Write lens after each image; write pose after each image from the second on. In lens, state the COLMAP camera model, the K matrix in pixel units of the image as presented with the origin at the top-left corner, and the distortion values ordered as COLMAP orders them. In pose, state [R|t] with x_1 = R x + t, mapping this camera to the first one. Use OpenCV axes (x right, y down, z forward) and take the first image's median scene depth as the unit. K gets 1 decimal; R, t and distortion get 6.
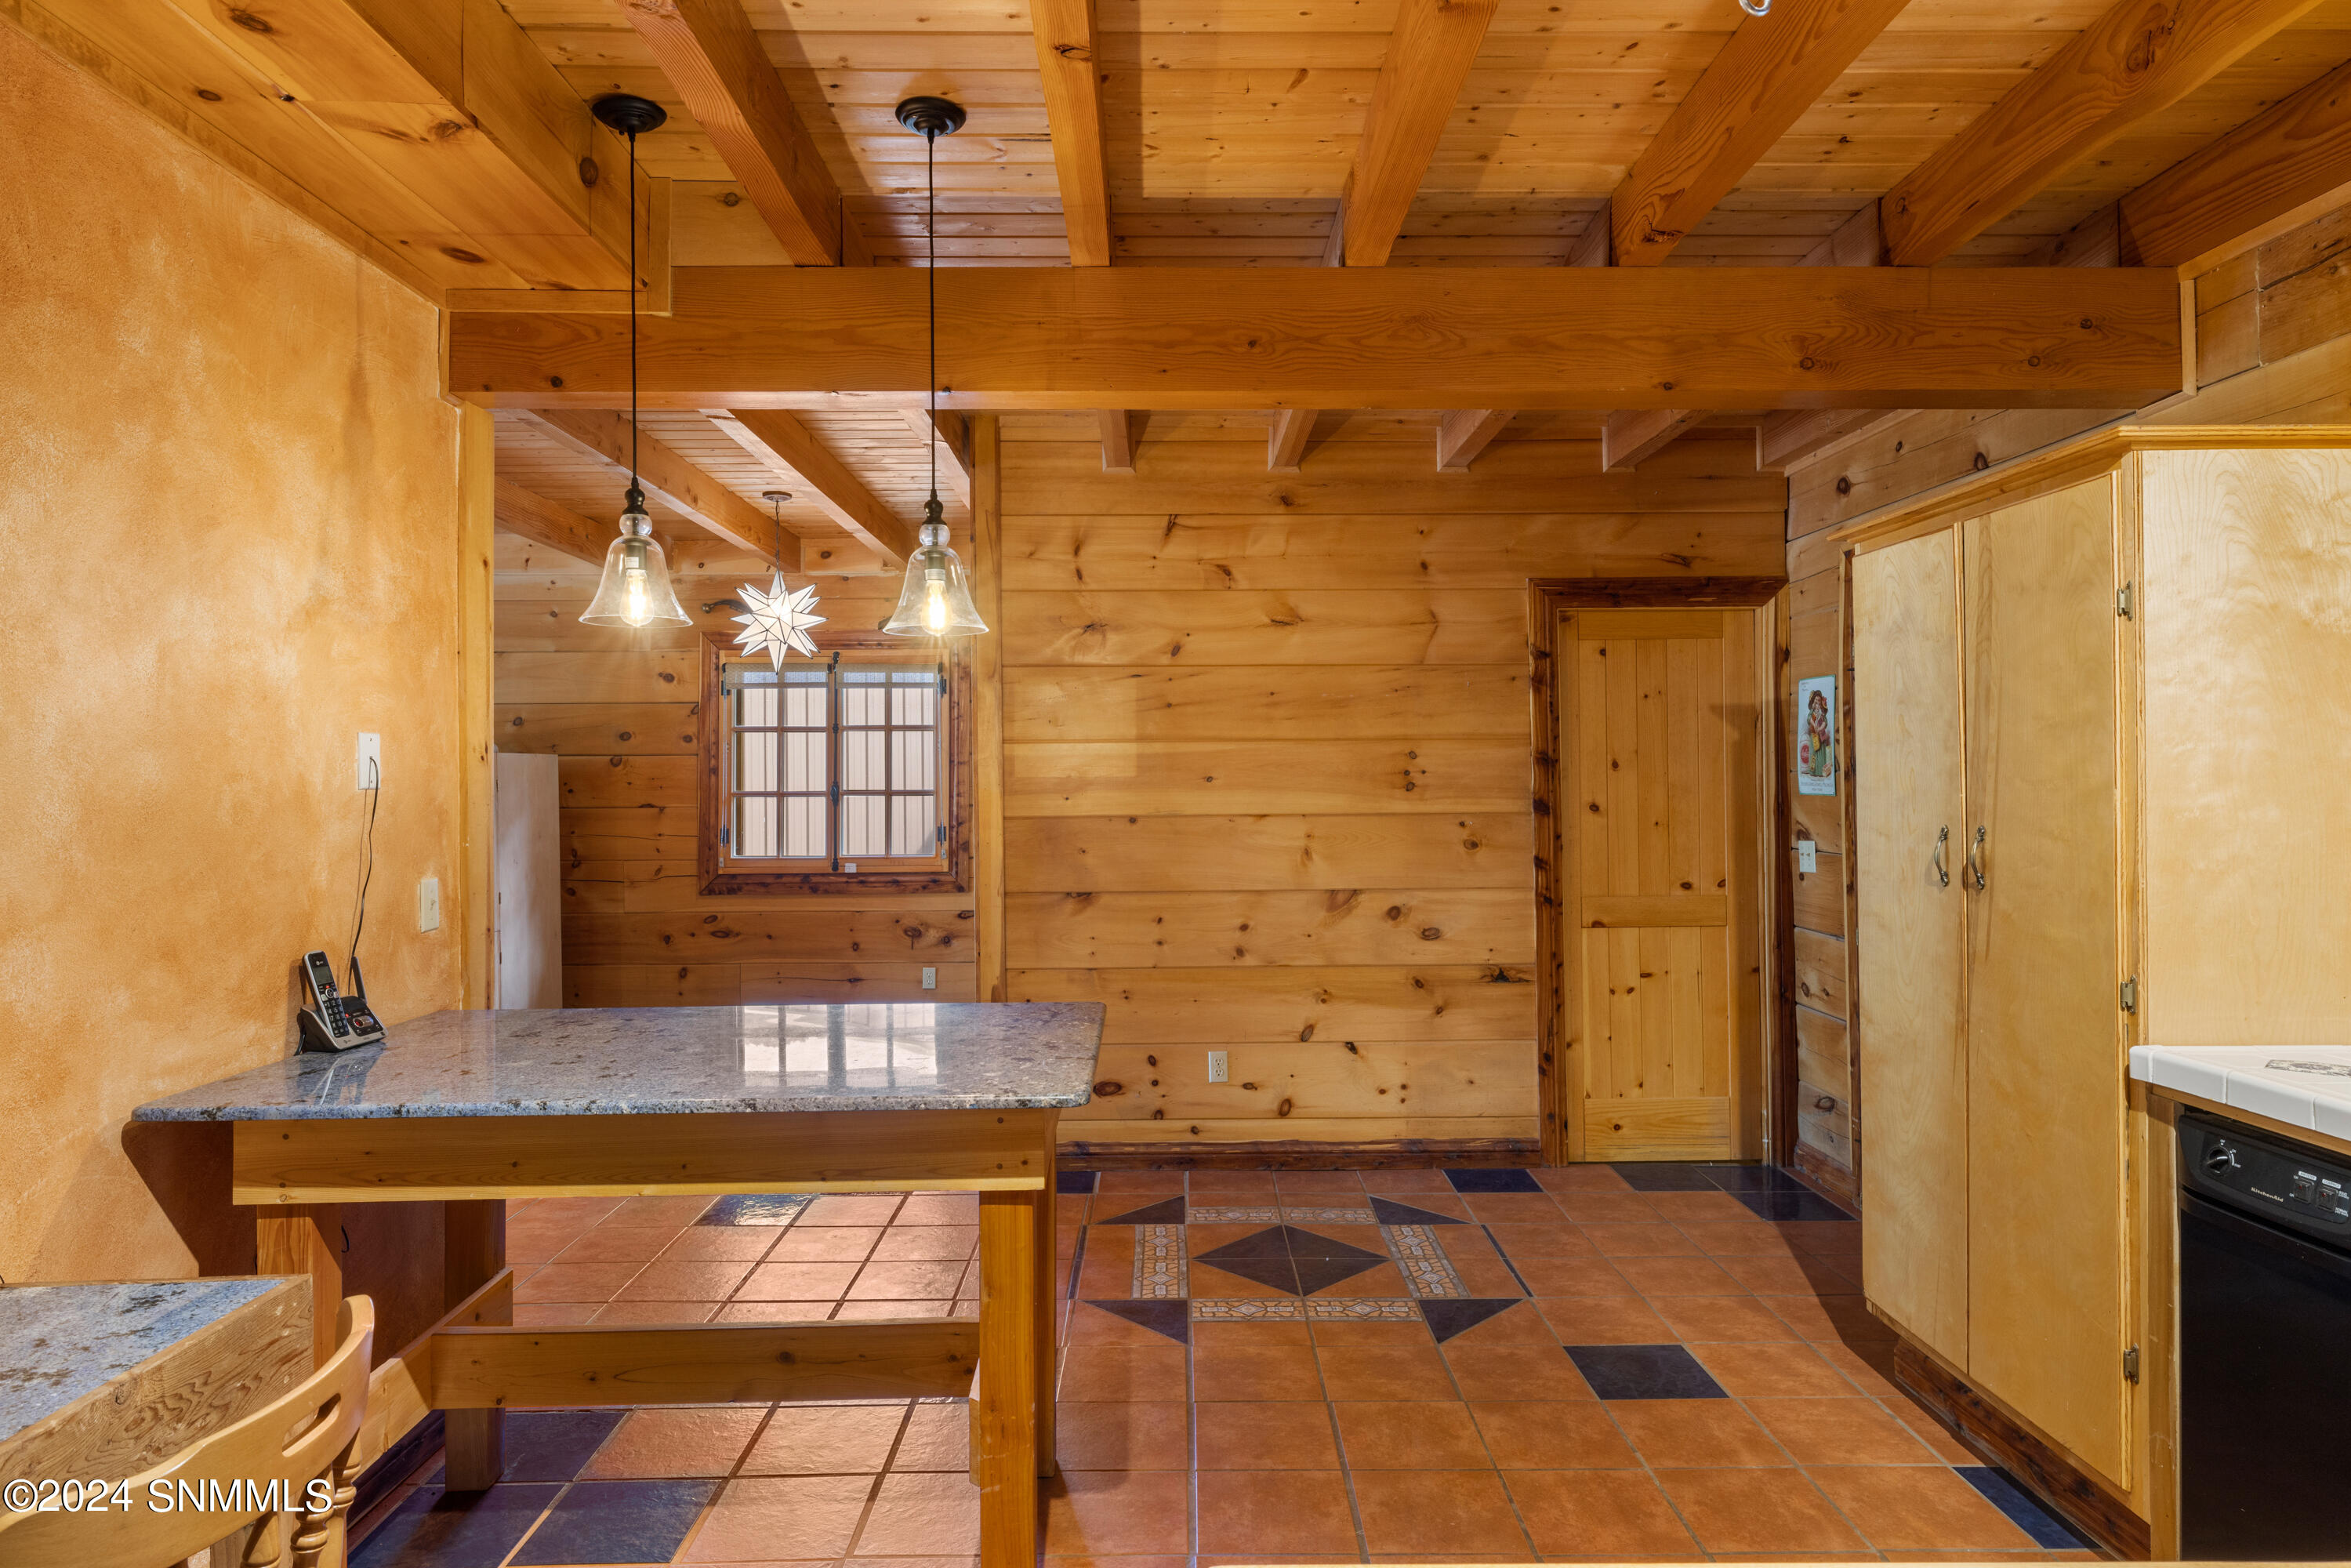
lens RADIAL K [[1335.0, 0, 1174.7], [0, 1335.0, 784.4], [0, 0, 1]] dist [0.005031, -0.000797]
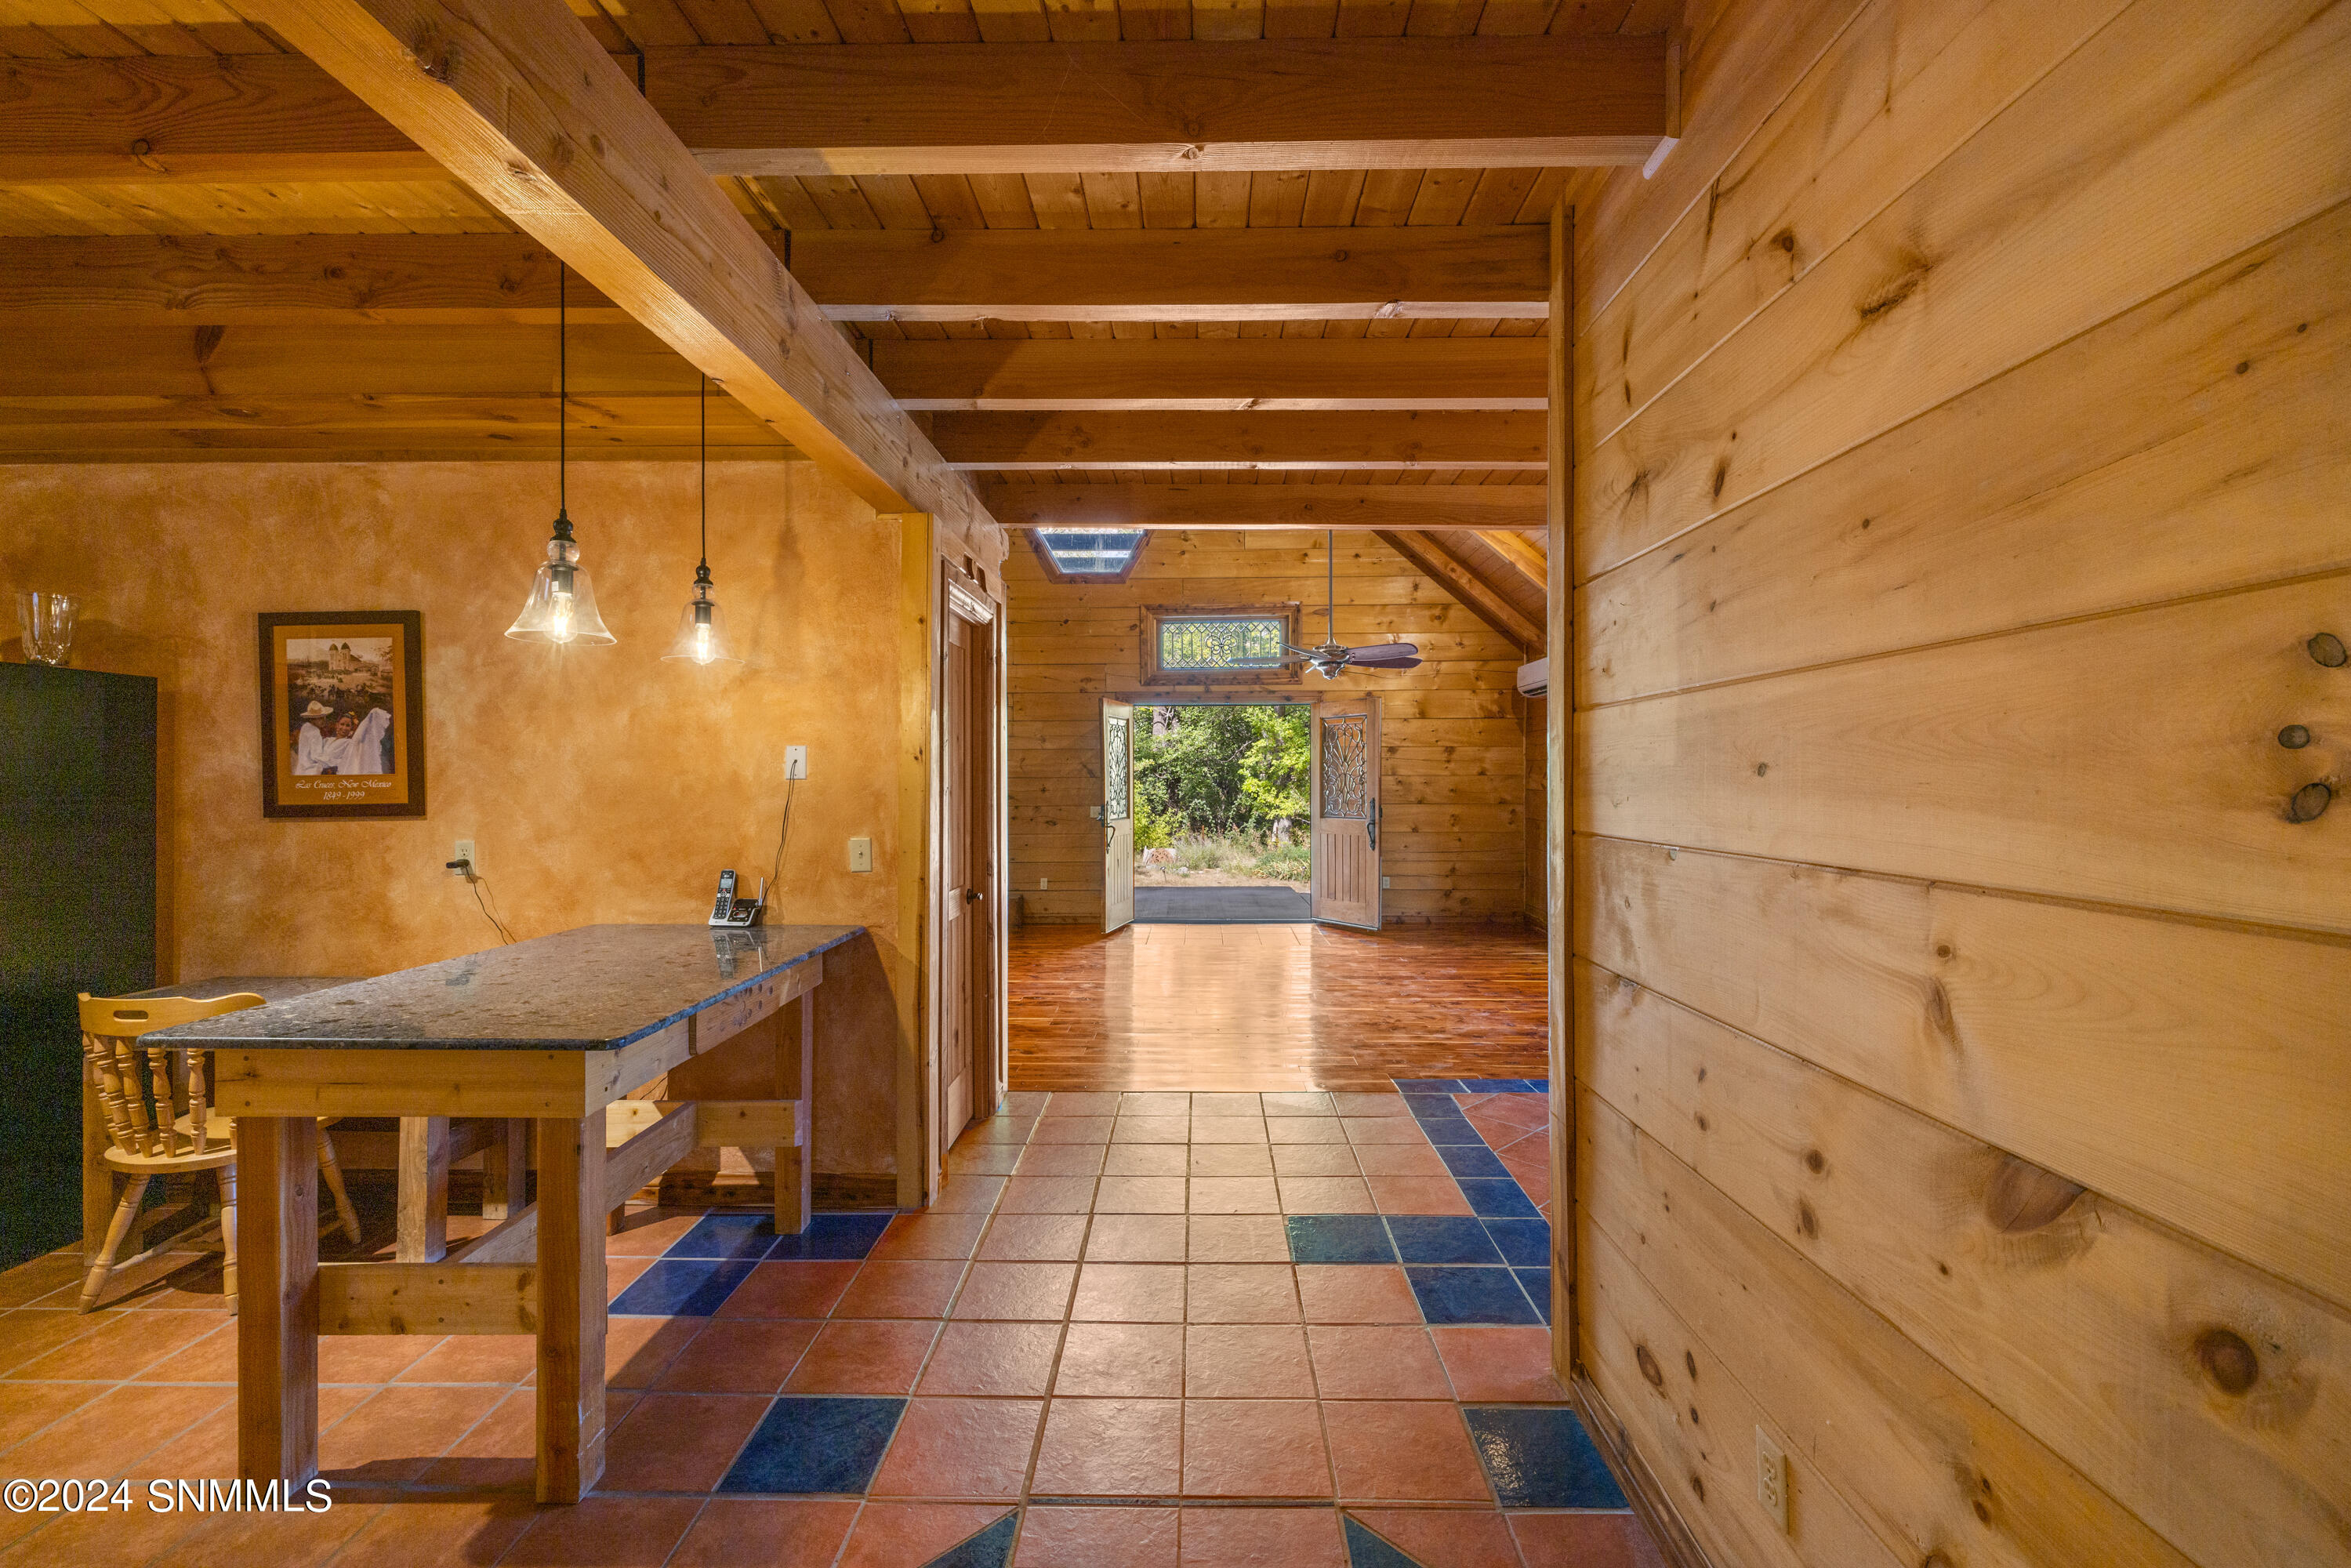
lens RADIAL K [[985.0, 0, 1176.0], [0, 985.0, 780.0], [0, 0, 1]] dist [-0.001059, 0.000036]
pose [[-0.025379, 0.008338, -0.999643, 0.609368], [-0.000051, 0.999965, 0.008342, -0.005655], [0.999678, 0.000262, -0.025377, 1.504412]]
